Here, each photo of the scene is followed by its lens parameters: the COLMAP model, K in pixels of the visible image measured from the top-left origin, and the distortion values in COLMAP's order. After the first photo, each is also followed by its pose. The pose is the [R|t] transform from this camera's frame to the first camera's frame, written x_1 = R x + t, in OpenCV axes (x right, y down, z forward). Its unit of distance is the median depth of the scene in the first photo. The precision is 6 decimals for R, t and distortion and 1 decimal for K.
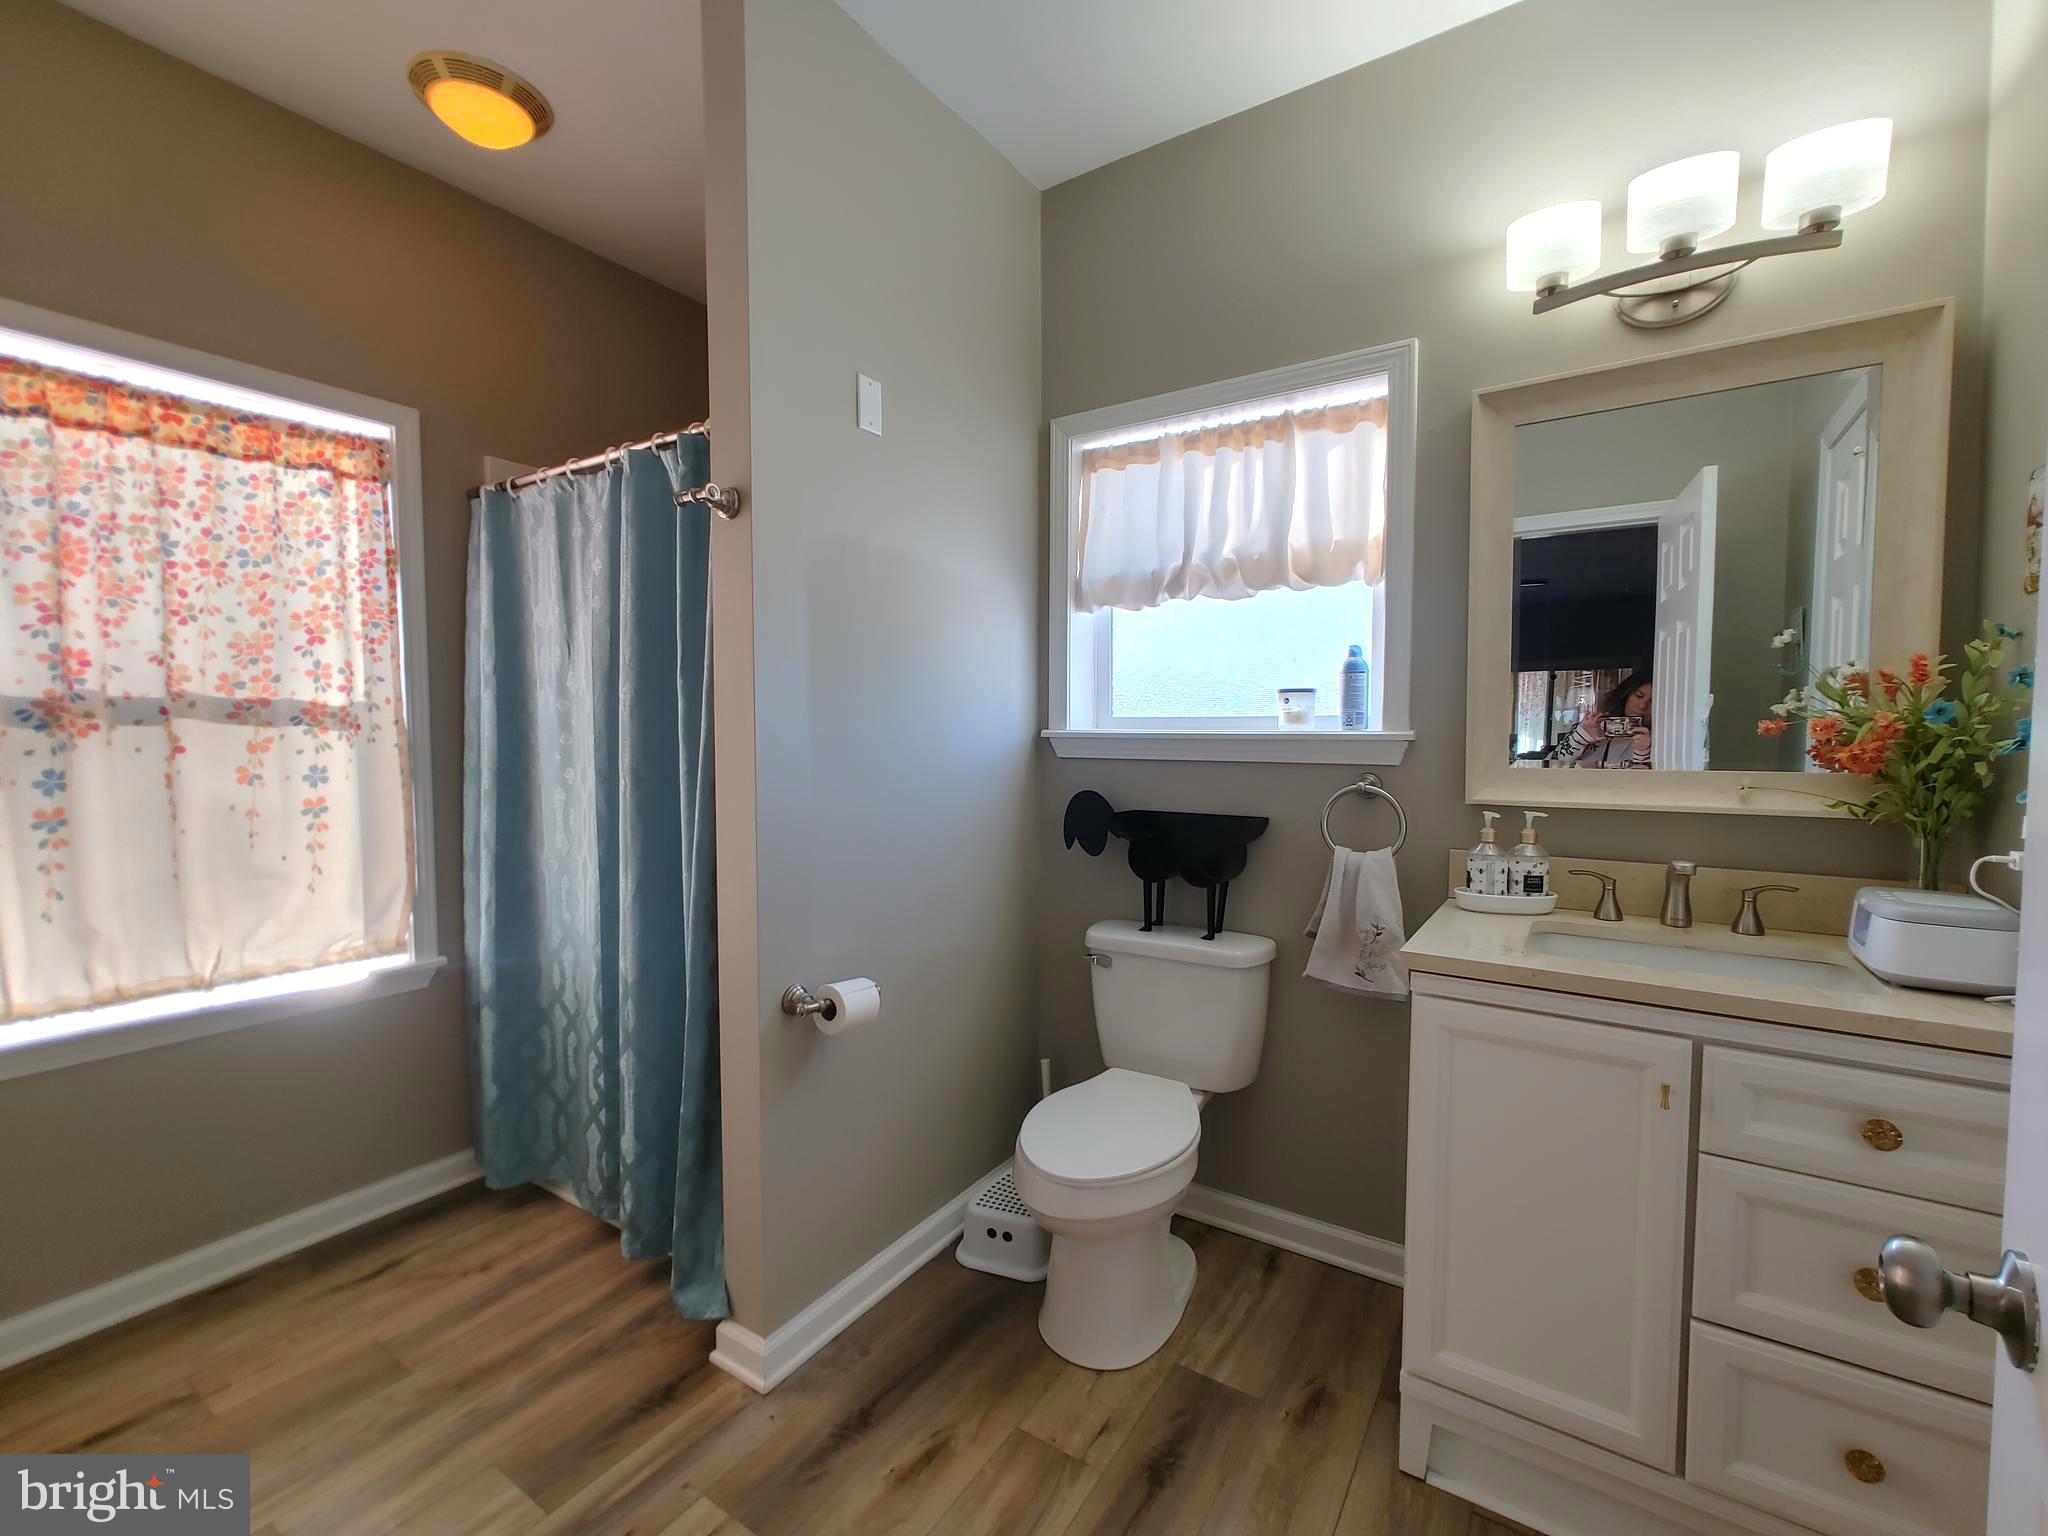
lens RADIAL K [[867.3, 0, 1024.0], [0, 867.3, 768.0], [0, 0, 1]] dist [-0.000789, -0.000421]
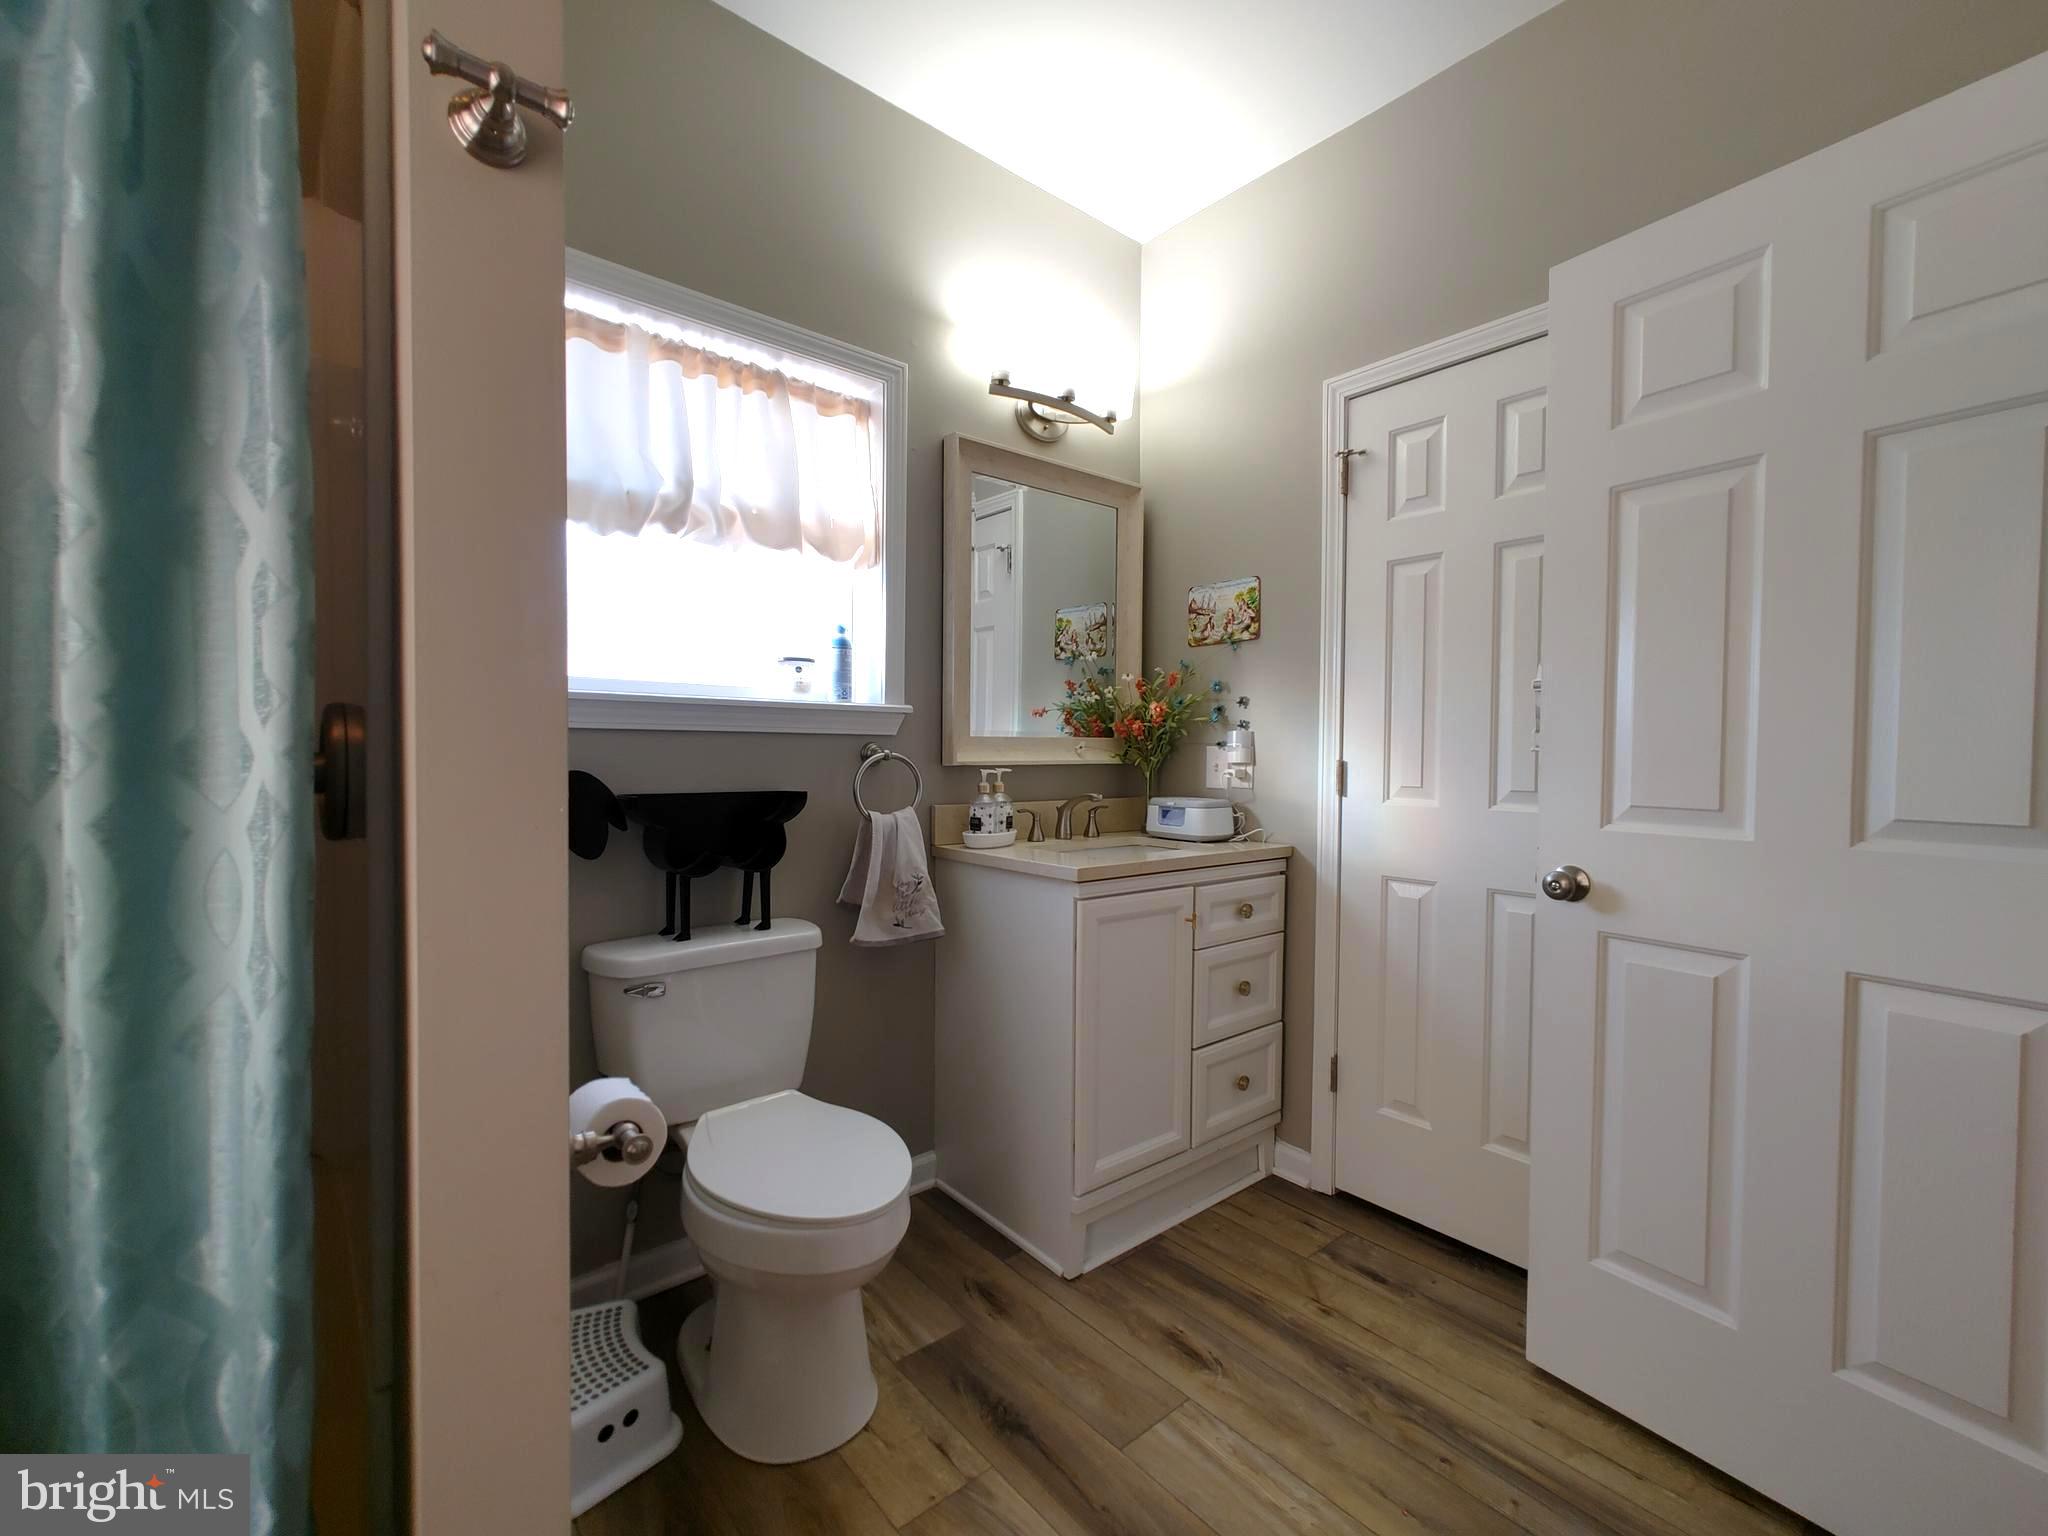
lens RADIAL K [[883.2, 0, 1023.5], [0, 883.2, 772.0], [0, 0, 1]] dist [0.000060, 0.000162]
pose [[0.278466, -0.019446, 0.960249, -0.667417], [0.034102, 0.999365, 0.010349, 0.040674], [-0.959841, 0.029865, 0.278952, 0.558977]]
